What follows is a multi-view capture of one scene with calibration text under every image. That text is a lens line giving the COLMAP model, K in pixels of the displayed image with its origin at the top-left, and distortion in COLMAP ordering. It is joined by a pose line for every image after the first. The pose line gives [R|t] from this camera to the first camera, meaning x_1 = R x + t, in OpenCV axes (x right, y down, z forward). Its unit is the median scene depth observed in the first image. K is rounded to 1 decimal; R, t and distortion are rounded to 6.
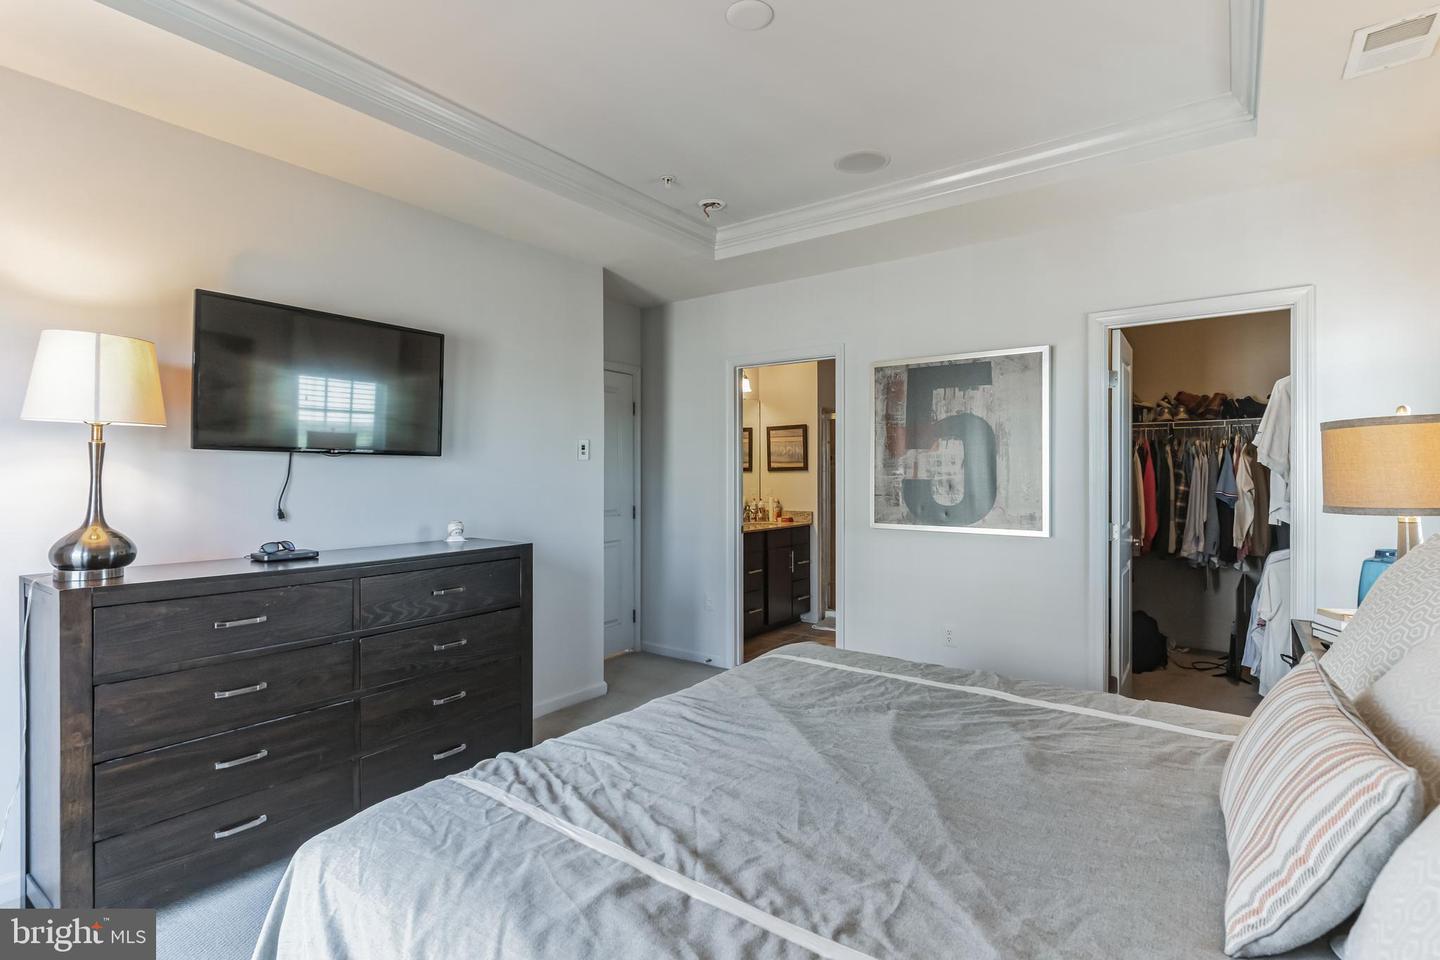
lens RADIAL K [[694.0, 0, 714.5], [0, 694.0, 476.3], [0, 0, 1]] dist [0.001752, 0.000186]
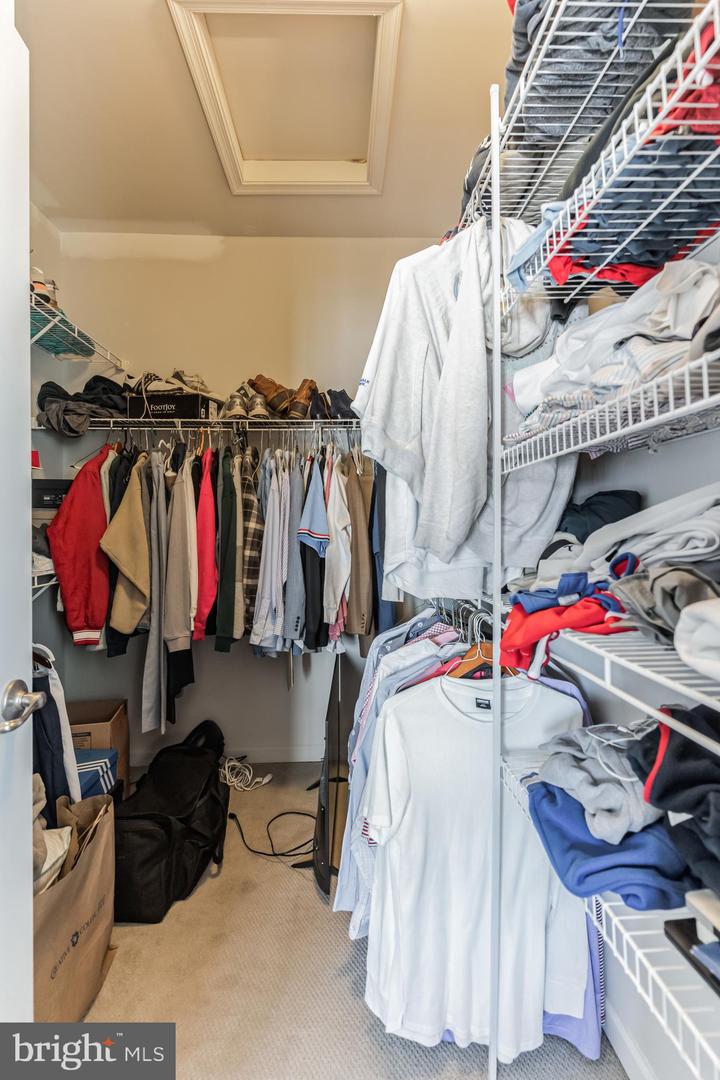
lens RADIAL K [[520.5, 0, 357.4], [0, 520.5, 532.8], [0, 0, 1]] dist [0.001752, 0.000186]
pose [[0.773703, -0.009188, 0.633481, 0.467314], [0.004009, 0.999946, 0.009607, 0.019506], [-0.633535, -0.004893, 0.773698, 0.611046]]
